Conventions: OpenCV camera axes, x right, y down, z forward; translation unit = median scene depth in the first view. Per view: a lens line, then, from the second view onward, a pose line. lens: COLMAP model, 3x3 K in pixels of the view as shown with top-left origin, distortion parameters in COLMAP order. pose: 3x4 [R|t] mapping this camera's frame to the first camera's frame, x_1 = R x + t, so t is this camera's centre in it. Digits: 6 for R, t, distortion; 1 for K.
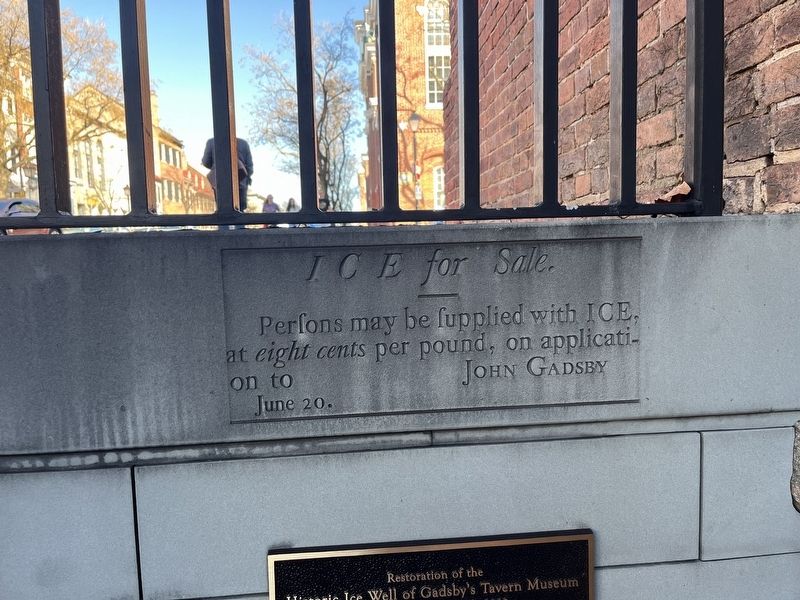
lens RADIAL K [[610.2, 0, 398.8], [0, 610.2, 300.9], [0, 0, 1]] dist [0.053127, -0.073534]
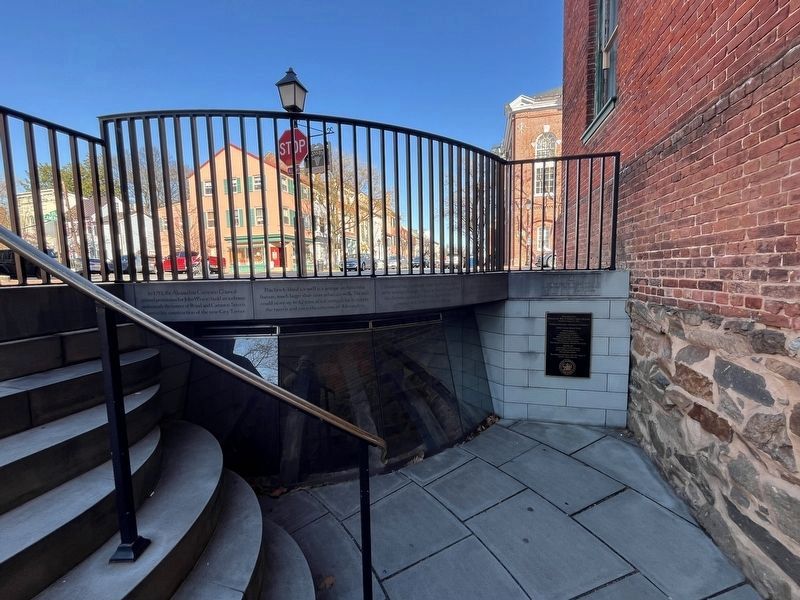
lens RADIAL K [[326.5, 0, 401.6], [0, 326.5, 301.2], [0, 0, 1]] dist [-0.004036, -0.000080]
pose [[0.947950, 0.037344, -0.316222, -0.646849], [-0.034473, 0.999298, 0.014671, 0.264293], [0.316547, -0.003006, 0.948572, -3.555251]]
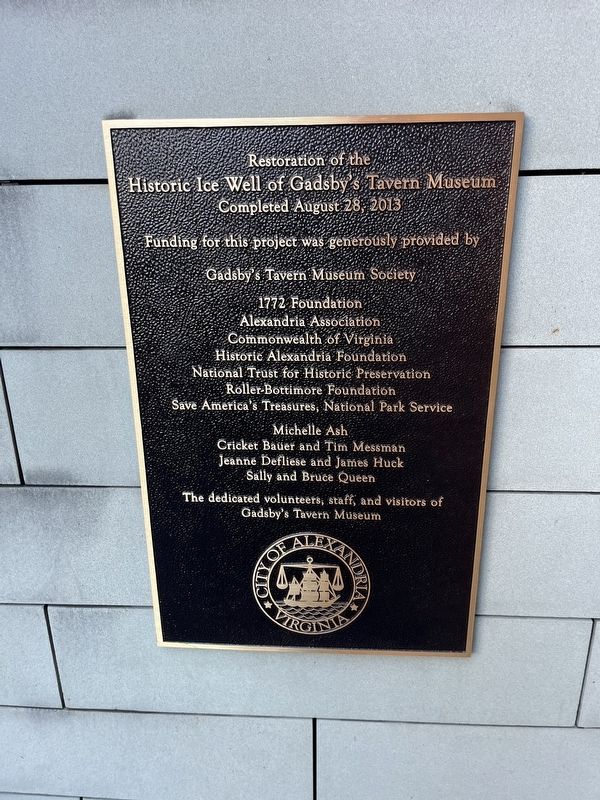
lens RADIAL K [[610.2, 0, 305.6], [0, 610.2, 399.5], [0, 0, 1]] dist [0.053127, -0.073534]
pose [[0.989172, 0.061816, -0.133111, 0.179473], [-0.026333, 0.967007, 0.253386, 0.543347], [0.144382, -0.247137, 0.958163, 0.164255]]
